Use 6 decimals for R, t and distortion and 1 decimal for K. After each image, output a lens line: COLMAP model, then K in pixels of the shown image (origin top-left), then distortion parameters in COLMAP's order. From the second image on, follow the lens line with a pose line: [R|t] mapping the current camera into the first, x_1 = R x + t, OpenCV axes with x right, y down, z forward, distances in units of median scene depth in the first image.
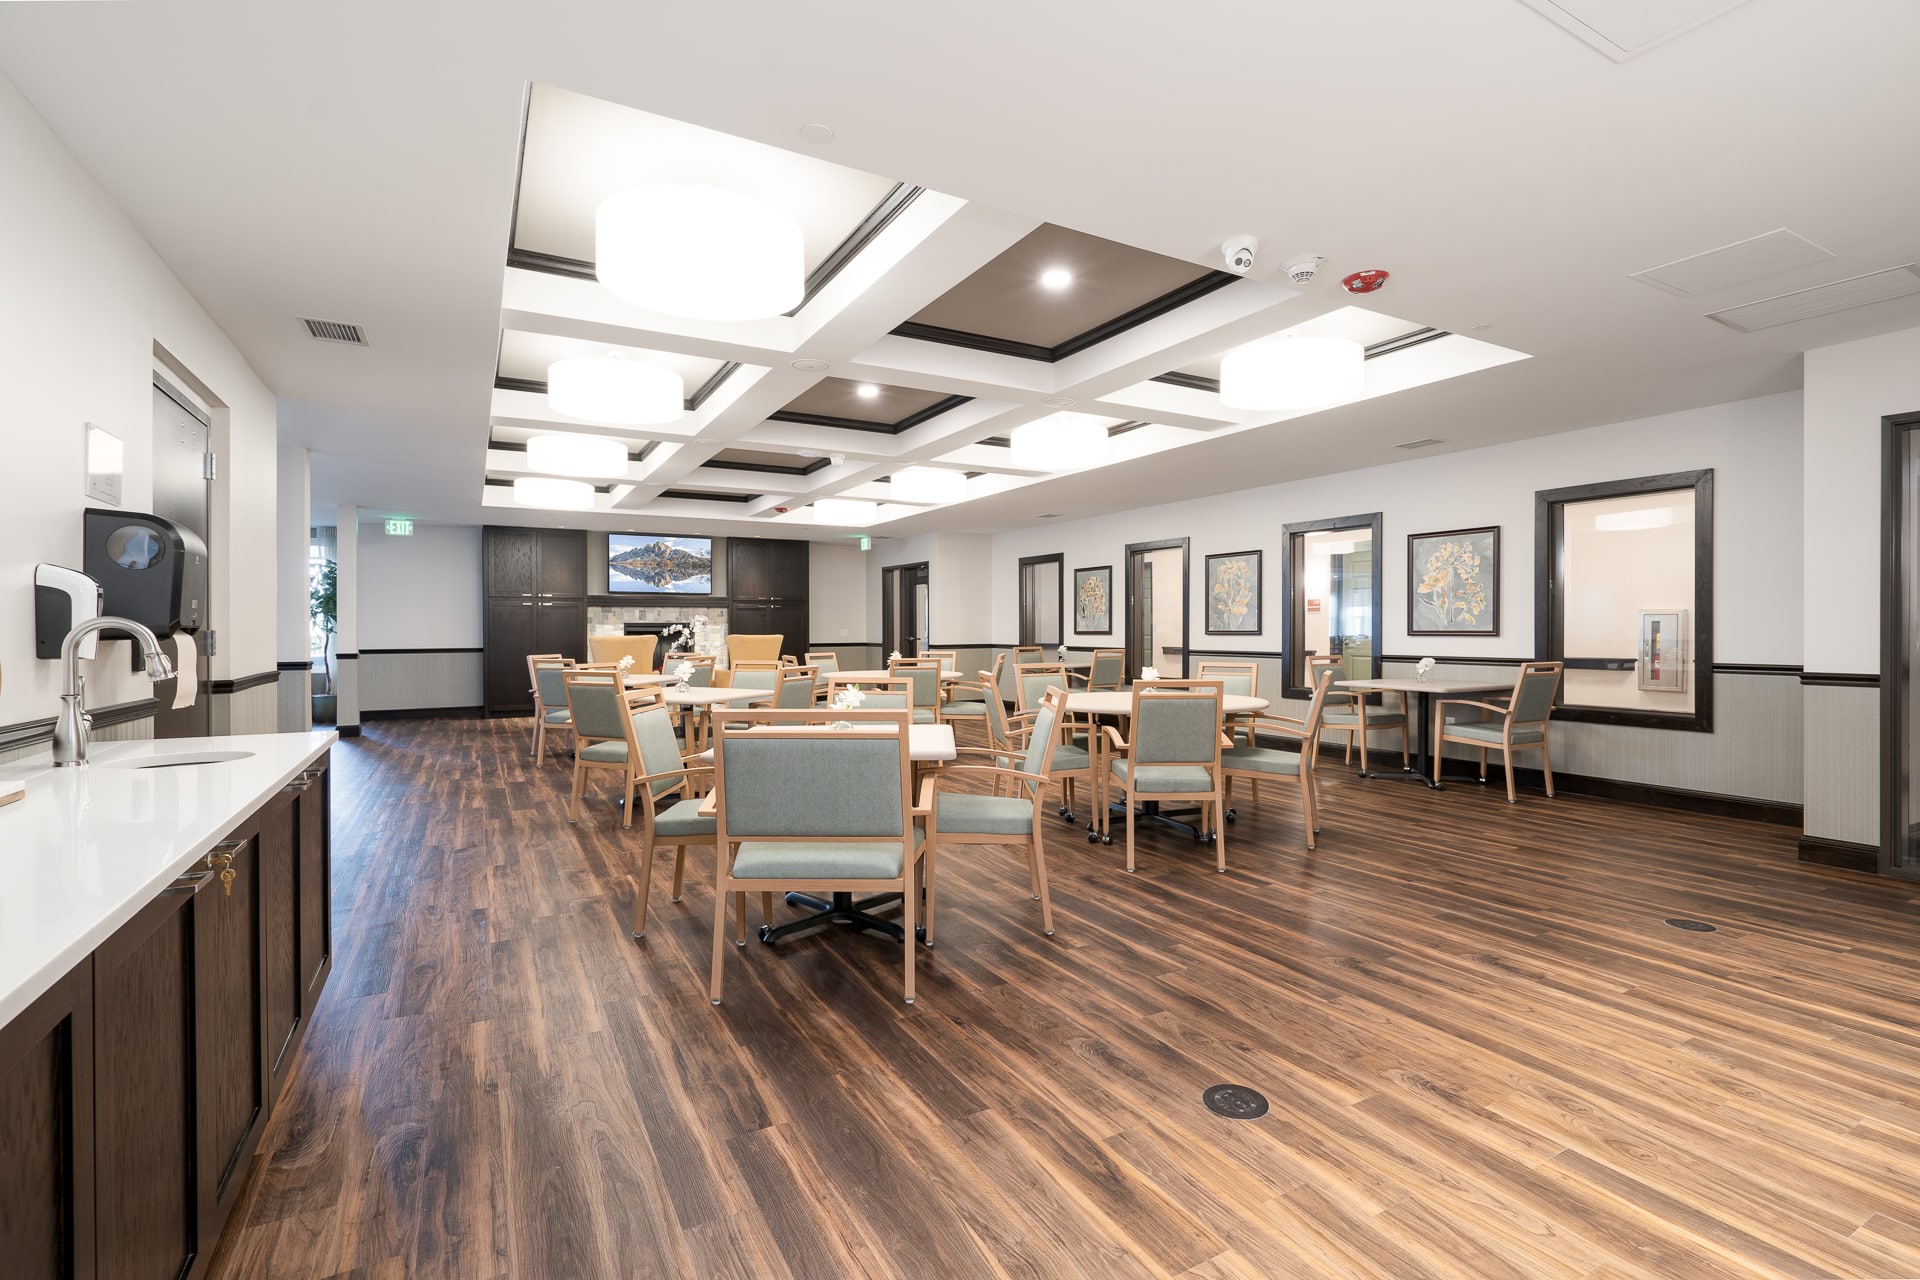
lens RADIAL K [[887.3, 0, 960.1], [0, 887.3, 629.6], [0, 0, 1]] dist [-0.007277, -0.000420]
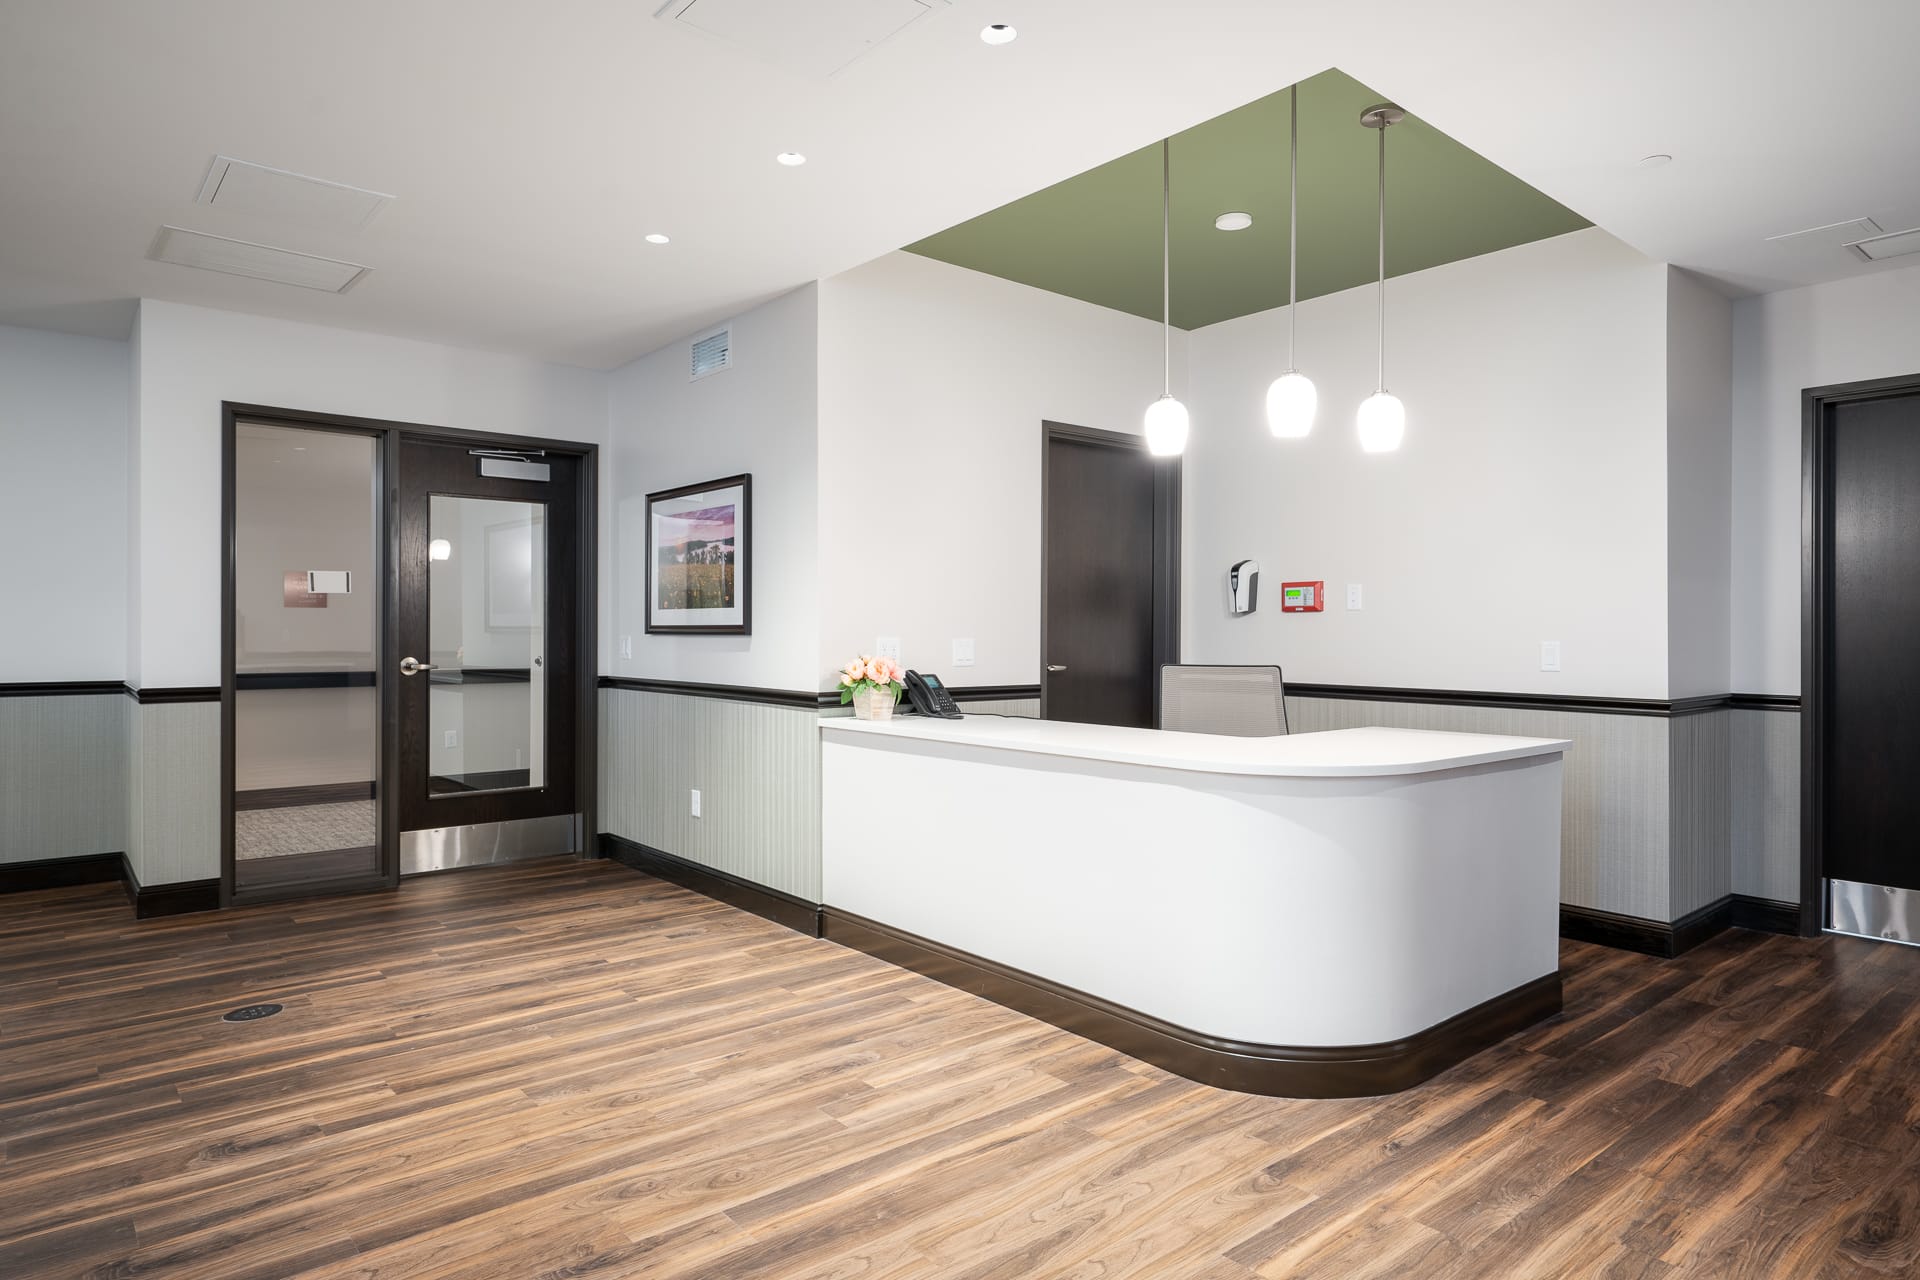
lens RADIAL K [[1133.3, 0, 963.3], [0, 1133.3, 633.5], [0, 0, 1]] dist [-0.002805, 0.000347]
pose [[-0.209291, 0.001959, 0.977851, -0.335190], [0.002002, 0.999997, -0.001575, -0.000115], [-0.977851, 0.001628, -0.209295, 0.677865]]
